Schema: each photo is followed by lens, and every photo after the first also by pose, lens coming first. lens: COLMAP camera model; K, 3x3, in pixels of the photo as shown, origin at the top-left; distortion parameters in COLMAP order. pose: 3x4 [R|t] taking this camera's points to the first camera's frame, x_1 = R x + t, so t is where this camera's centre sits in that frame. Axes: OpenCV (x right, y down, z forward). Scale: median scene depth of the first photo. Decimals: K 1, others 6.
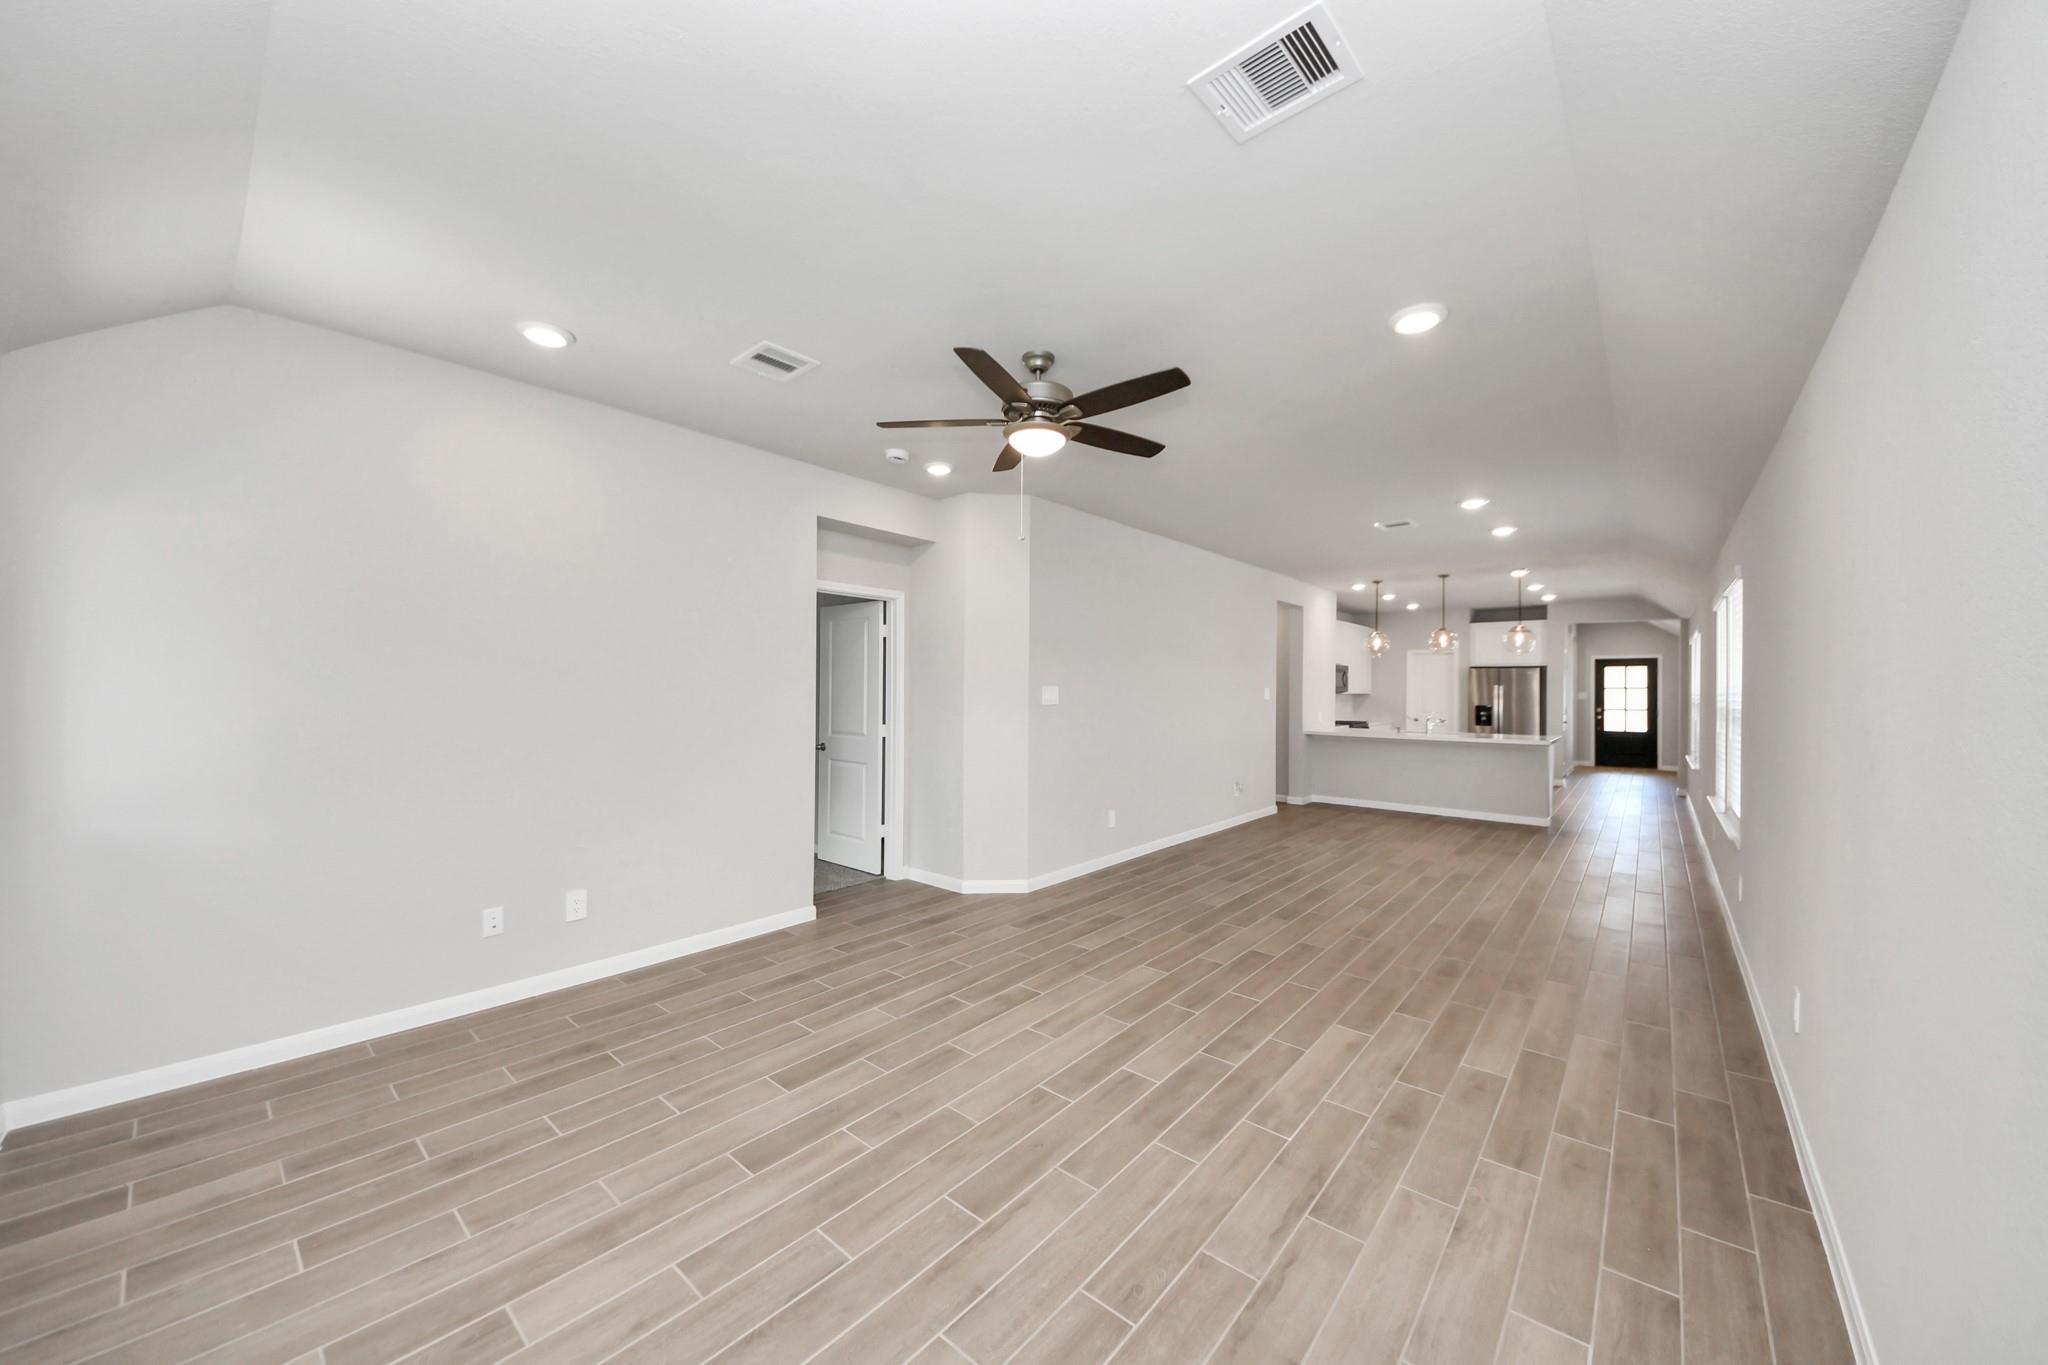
lens RADIAL K [[722.3, 0, 1040.9], [0, 722.3, 688.1], [0, 0, 1]] dist [0.000222, -0.000099]
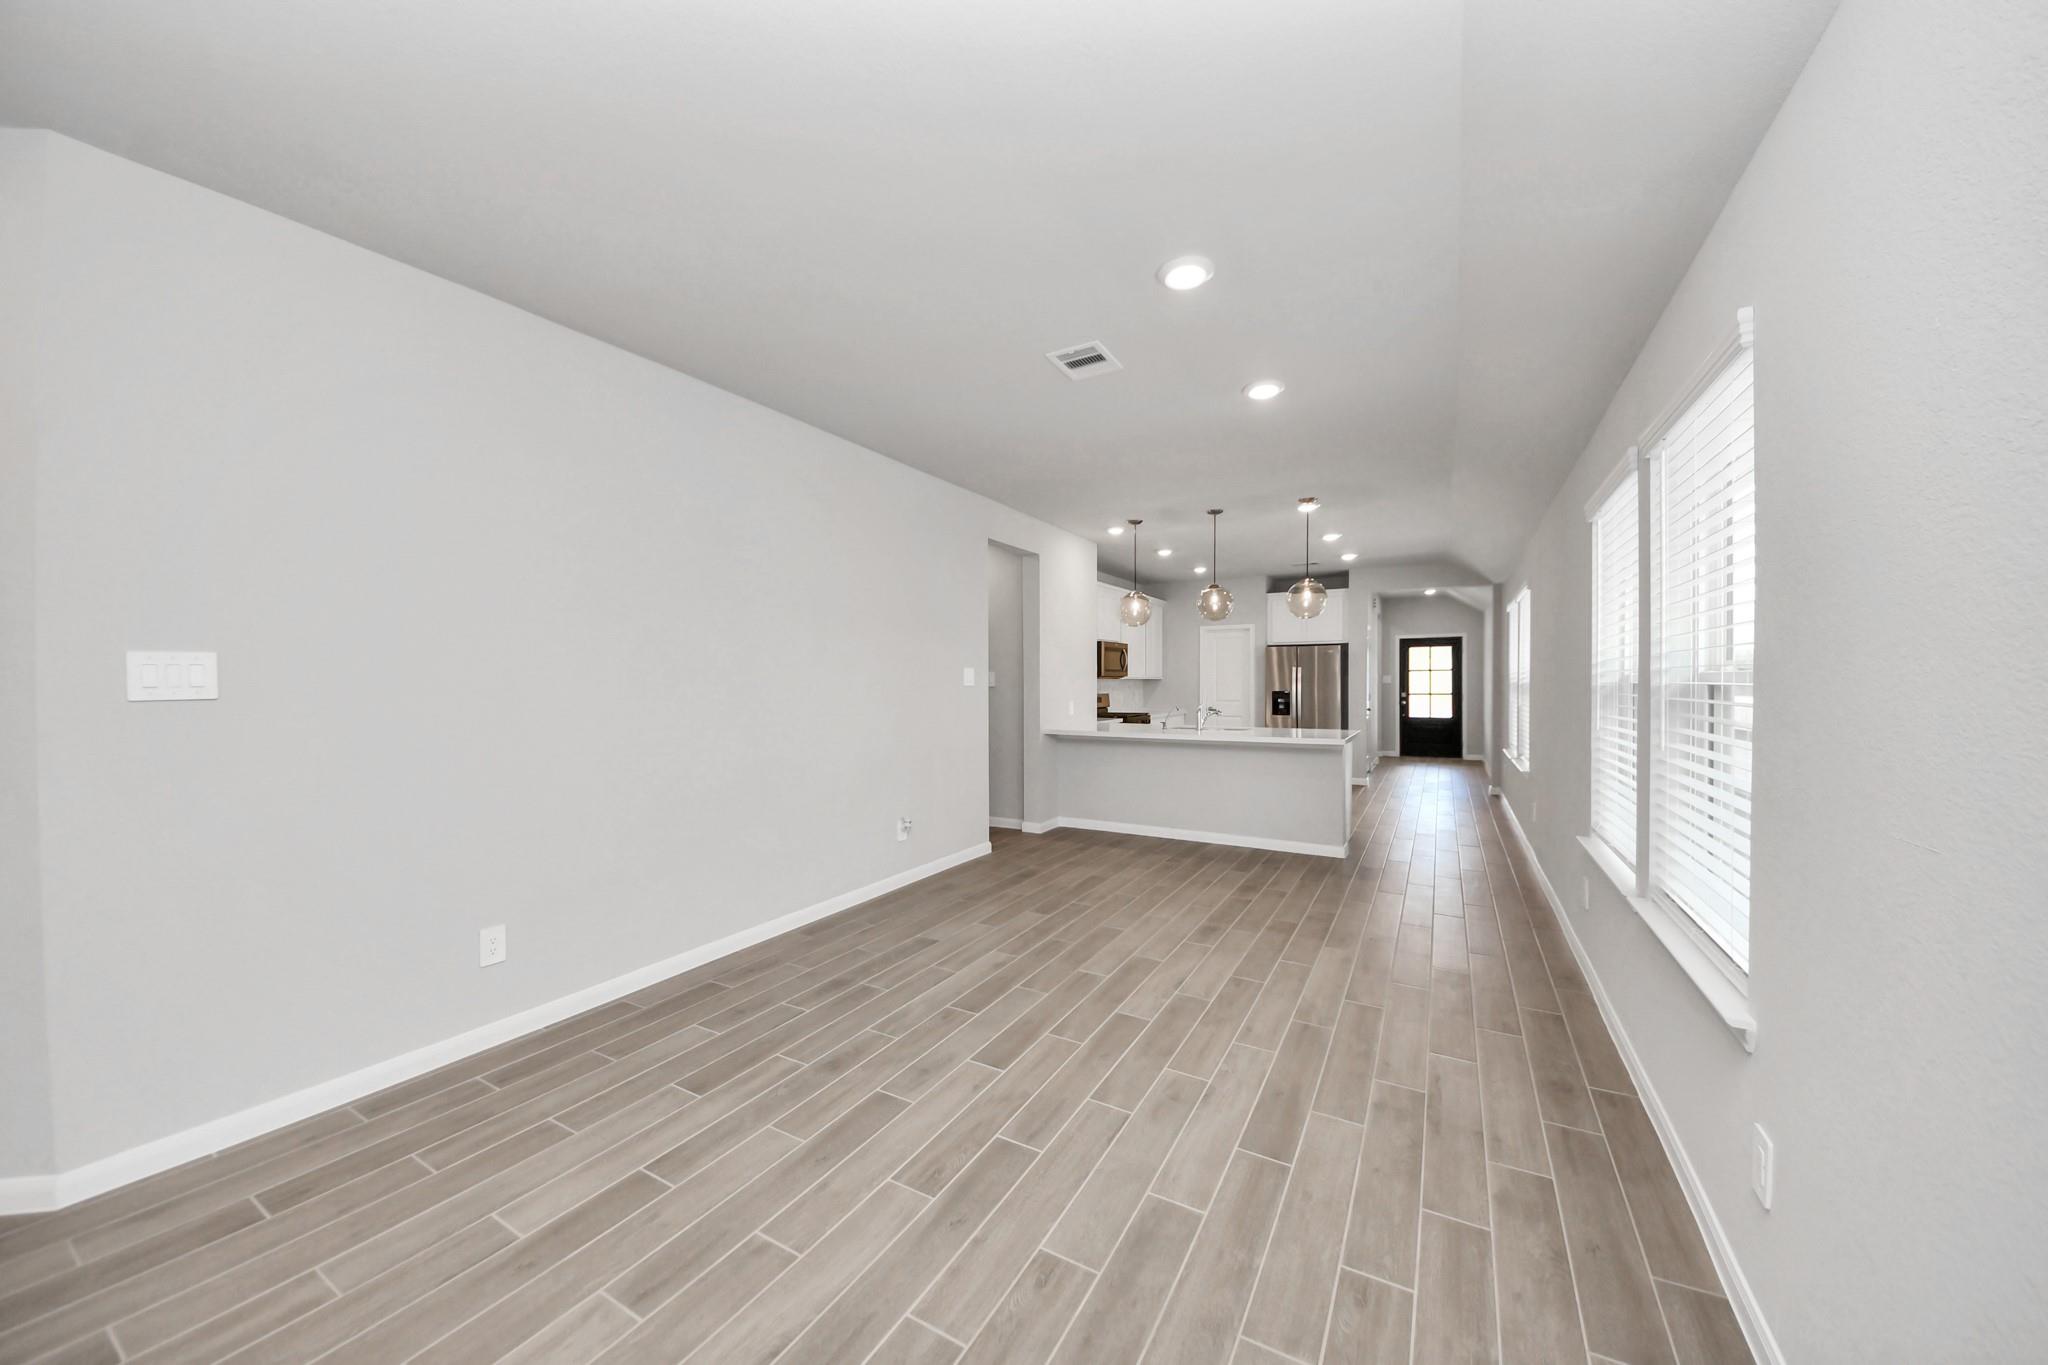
lens RADIAL K [[737.2, 0, 1024.0], [0, 737.2, 682.5], [0, 0, 1]] dist [0.001755, 0.000005]
pose [[0.982915, -0.007895, 0.183891, 0.165548], [0.006201, 0.999933, 0.009786, 0.003795], [-0.183956, -0.008479, 0.982898, 0.219791]]
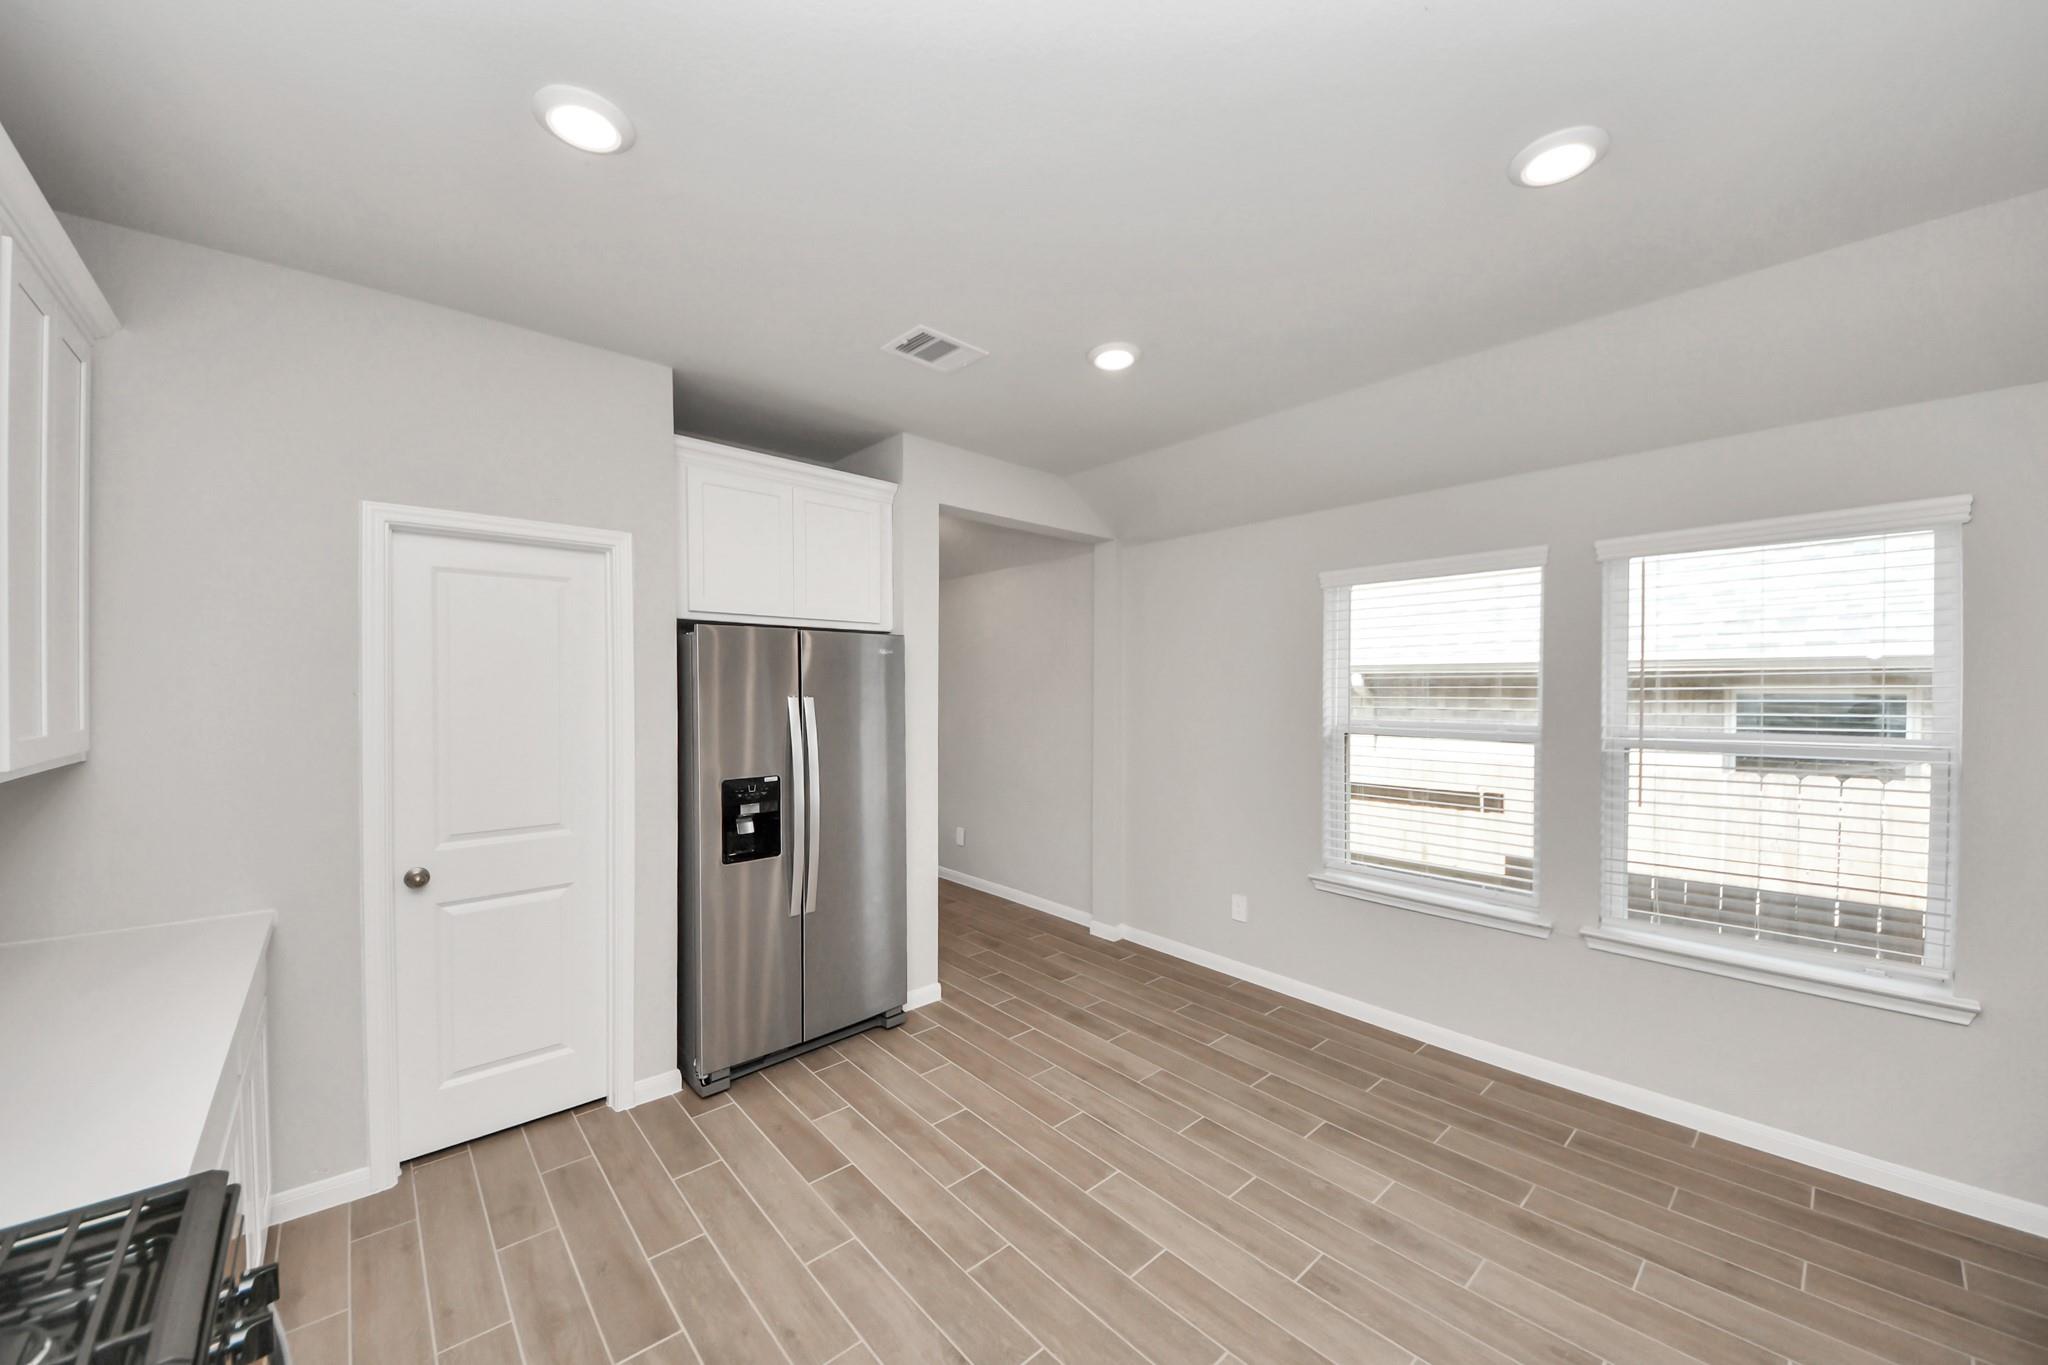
lens RADIAL K [[722.3, 0, 1040.9], [0, 722.3, 688.1], [0, 0, 1]] dist [0.000222, -0.000099]
pose [[0.105340, -0.013086, 0.994350, 0.379918], [0.006987, 0.999898, 0.012419, -0.008426], [-0.994412, 0.005639, 0.105420, 0.874512]]
